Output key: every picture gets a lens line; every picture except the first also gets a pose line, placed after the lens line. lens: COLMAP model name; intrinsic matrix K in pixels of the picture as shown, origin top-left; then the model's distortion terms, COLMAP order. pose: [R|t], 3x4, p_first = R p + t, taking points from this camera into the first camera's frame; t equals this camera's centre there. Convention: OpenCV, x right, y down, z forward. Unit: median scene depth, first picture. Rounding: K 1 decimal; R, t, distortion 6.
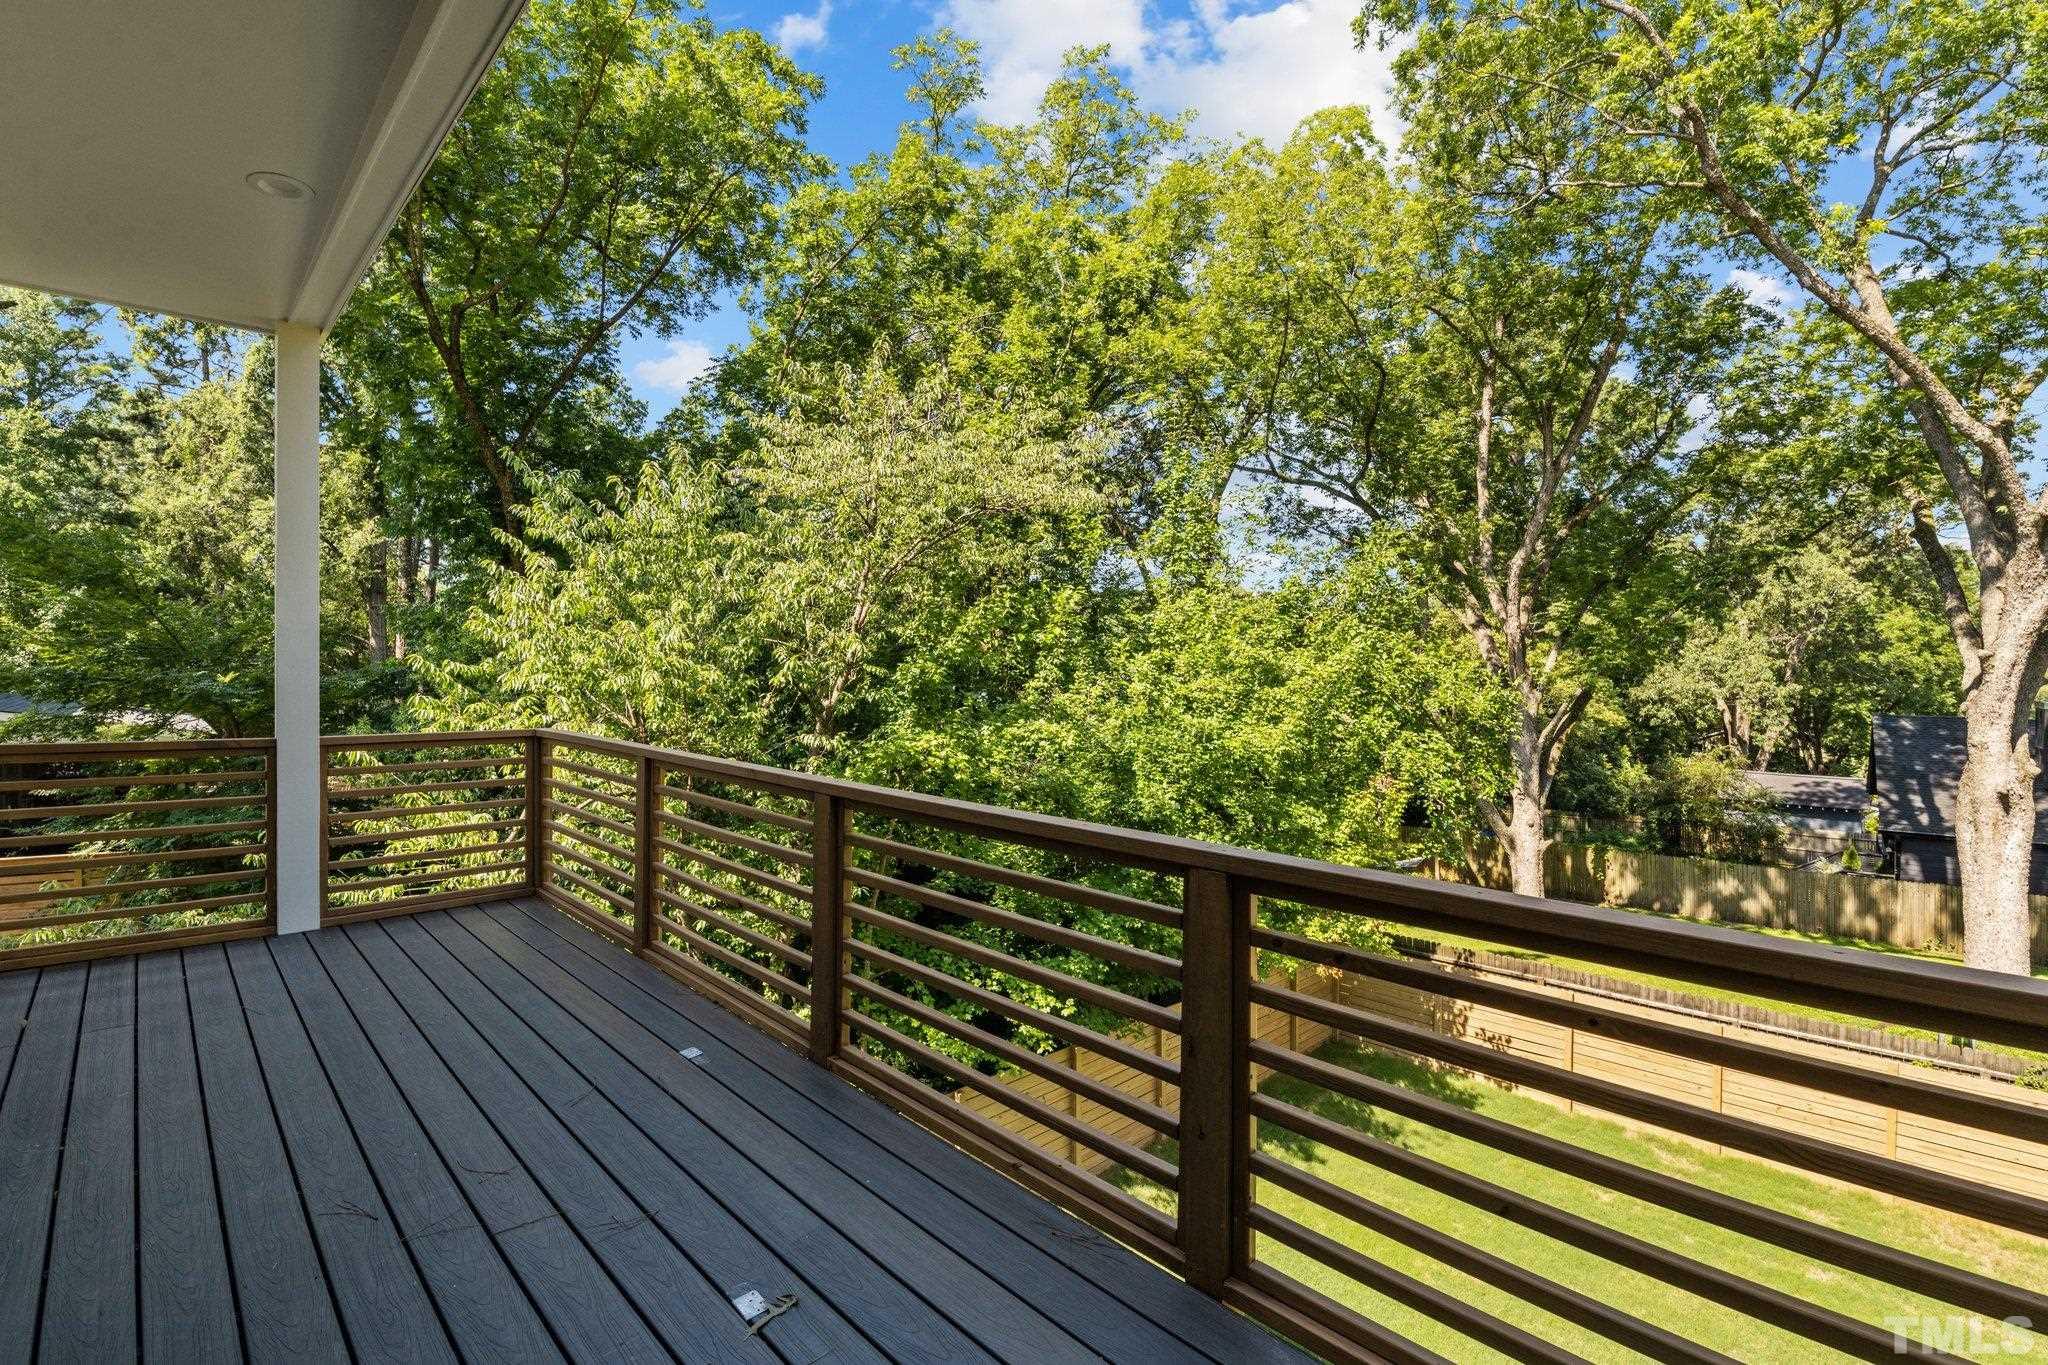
lens RADIAL K [[896.5, 0, 1024.0], [0, 896.5, 682.5], [0, 0, 1]] dist [-0.001598, -0.000303]
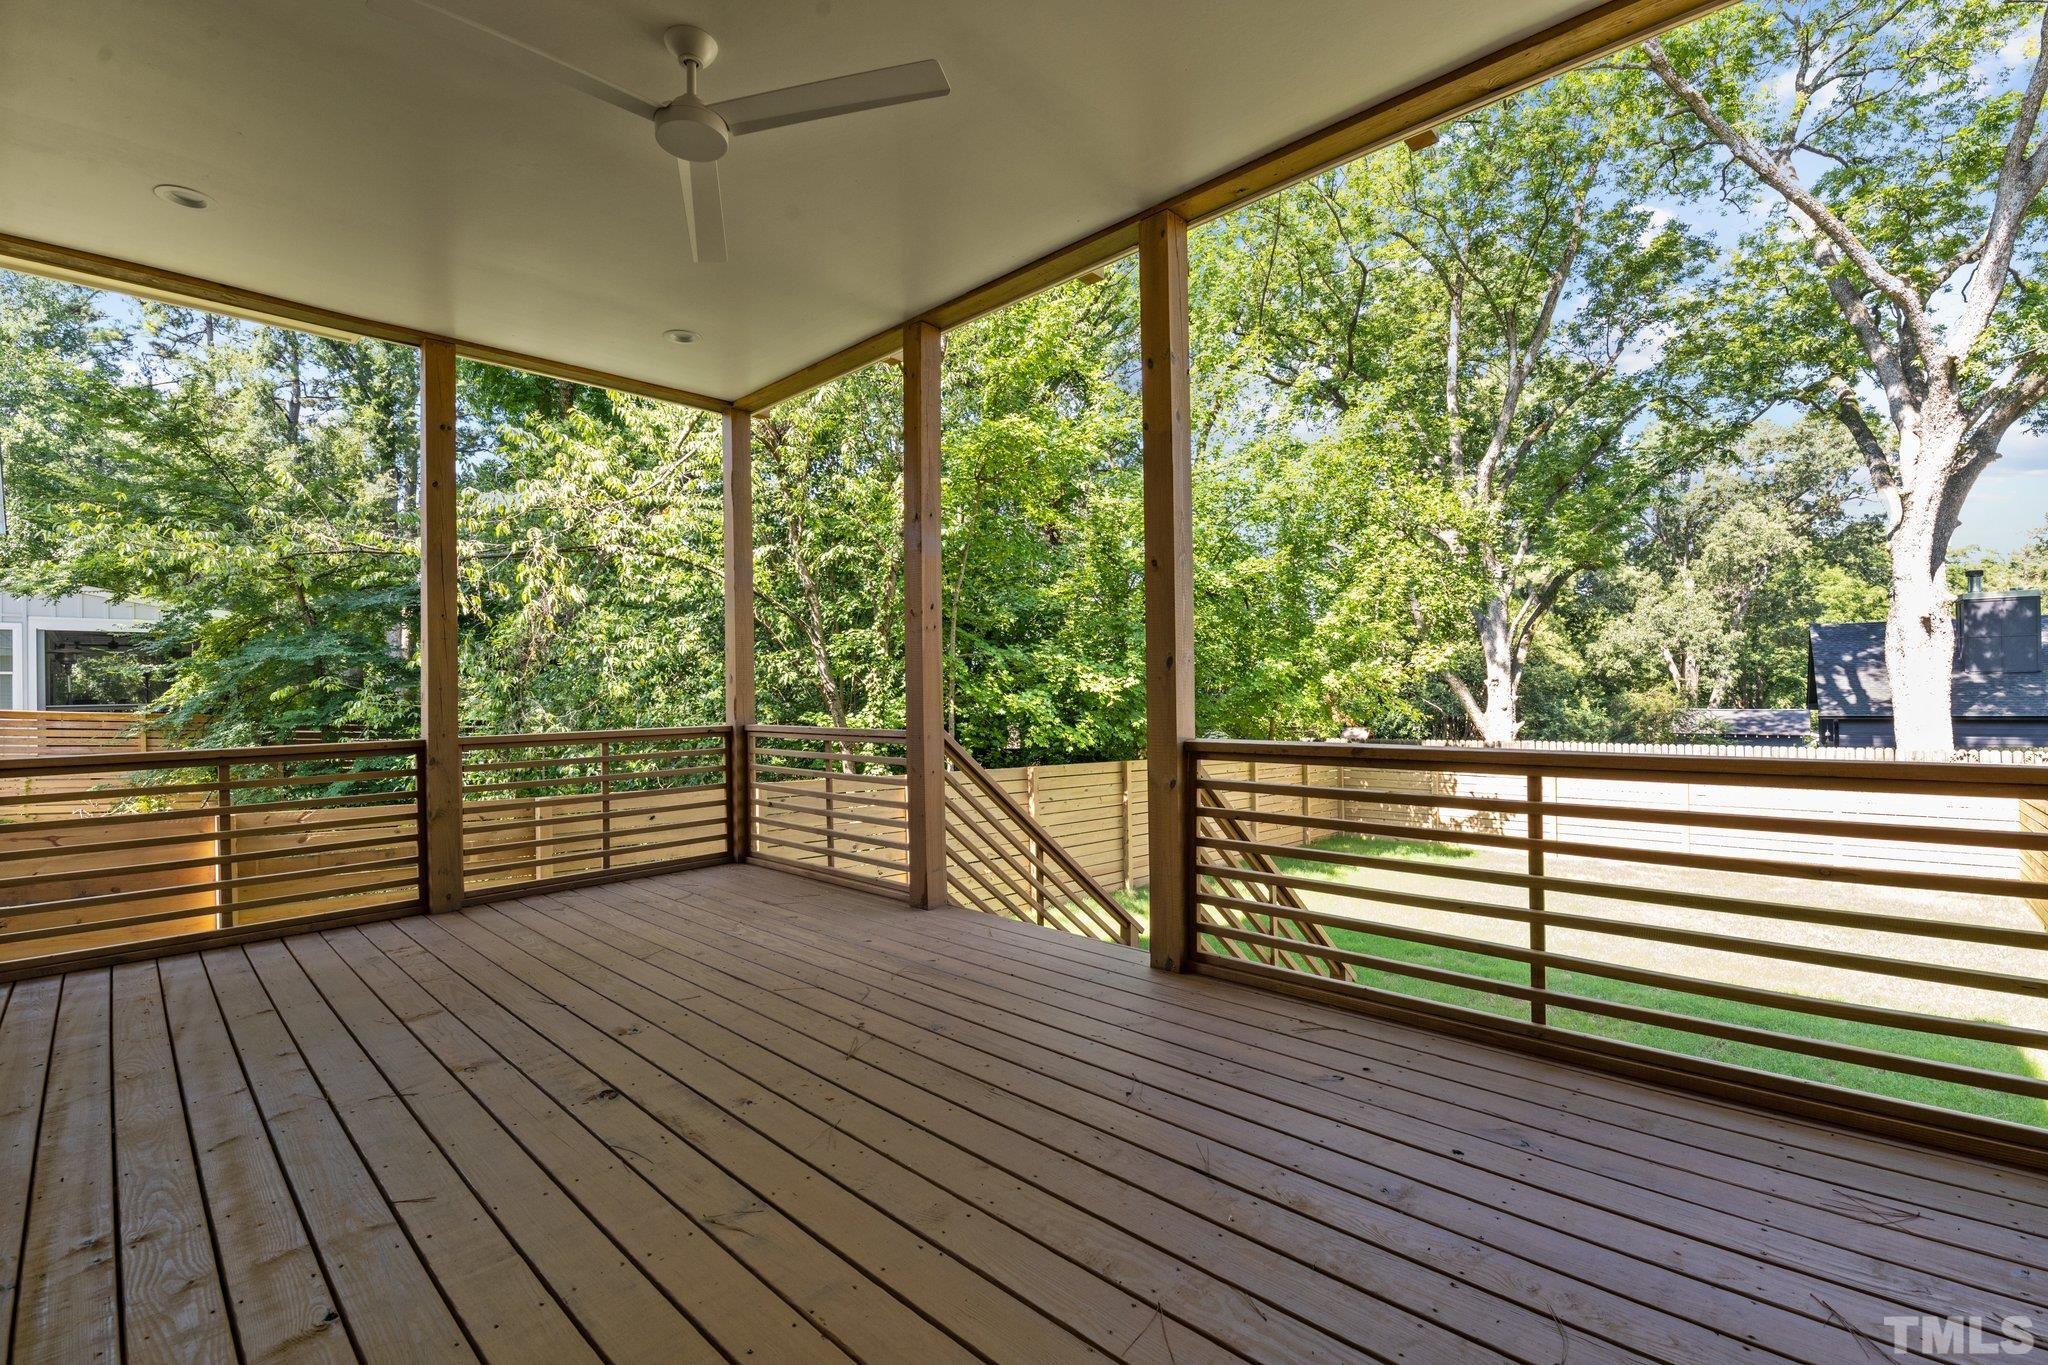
lens RADIAL K [[880.8, 0, 1024.0], [0, 880.8, 682.5], [0, 0, 1]] dist [0.000450, 0.000289]
pose [[0.999477, -0.013640, 0.029306, -0.028624], [0.014244, 0.999689, -0.020483, 0.093606], [-0.029018, 0.020890, 0.999361, -0.029504]]
